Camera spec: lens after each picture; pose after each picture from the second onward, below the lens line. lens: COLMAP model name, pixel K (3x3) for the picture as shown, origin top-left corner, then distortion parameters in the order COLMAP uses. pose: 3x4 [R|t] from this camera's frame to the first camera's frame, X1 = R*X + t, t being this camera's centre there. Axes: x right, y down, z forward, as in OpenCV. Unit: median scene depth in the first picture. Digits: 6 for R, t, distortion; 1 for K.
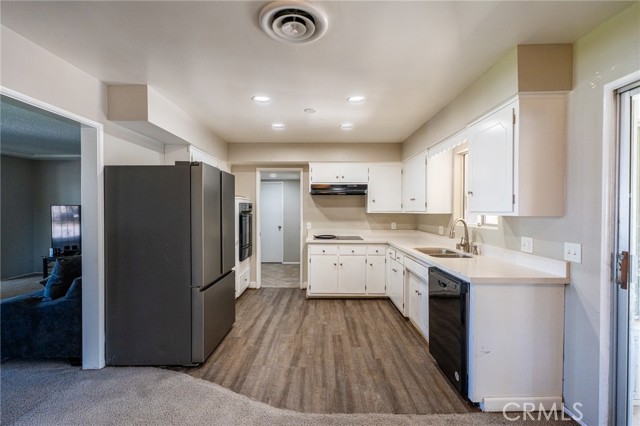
lens RADIAL K [[285.5, 0, 317.9], [0, 285.5, 212.7], [0, 0, 1]] dist [-0.002222, -0.000355]
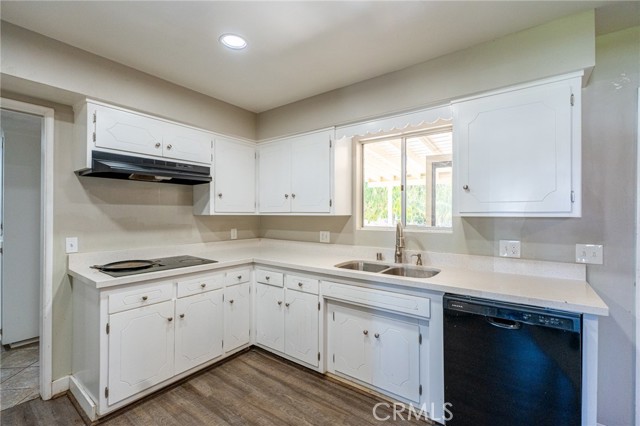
lens RADIAL K [[280.7, 0, 318.9], [0, 280.7, 212.4], [0, 0, 1]] dist [0.000445, -0.000685]
pose [[0.589237, 0.003252, 0.807954, -0.196661], [0.004681, 0.999961, -0.007439, 0.000375], [-0.807947, 0.008166, 0.589199, 0.556132]]
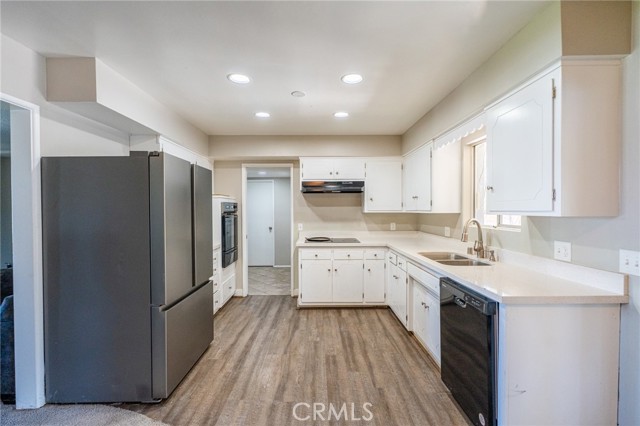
lens RADIAL K [[285.5, 0, 317.9], [0, 285.5, 212.7], [0, 0, 1]] dist [-0.002222, -0.000355]
pose [[0.999840, -0.006348, 0.016710, 0.012328], [0.006312, 0.999978, 0.002188, -0.002190], [-0.016724, -0.002083, 0.999858, 0.113568]]
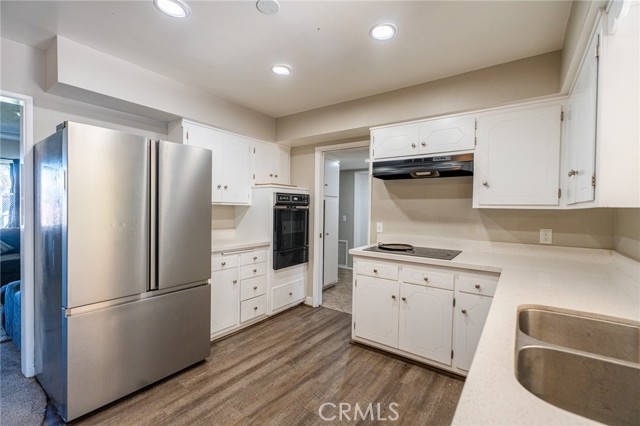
lens RADIAL K [[280.7, 0, 318.9], [0, 280.7, 212.4], [0, 0, 1]] dist [0.000445, -0.000685]
pose [[0.820313, 0.019855, -0.571570, 0.279621], [-0.018540, 0.999795, 0.008122, 0.010795], [0.571615, 0.003934, 0.820513, 0.500219]]
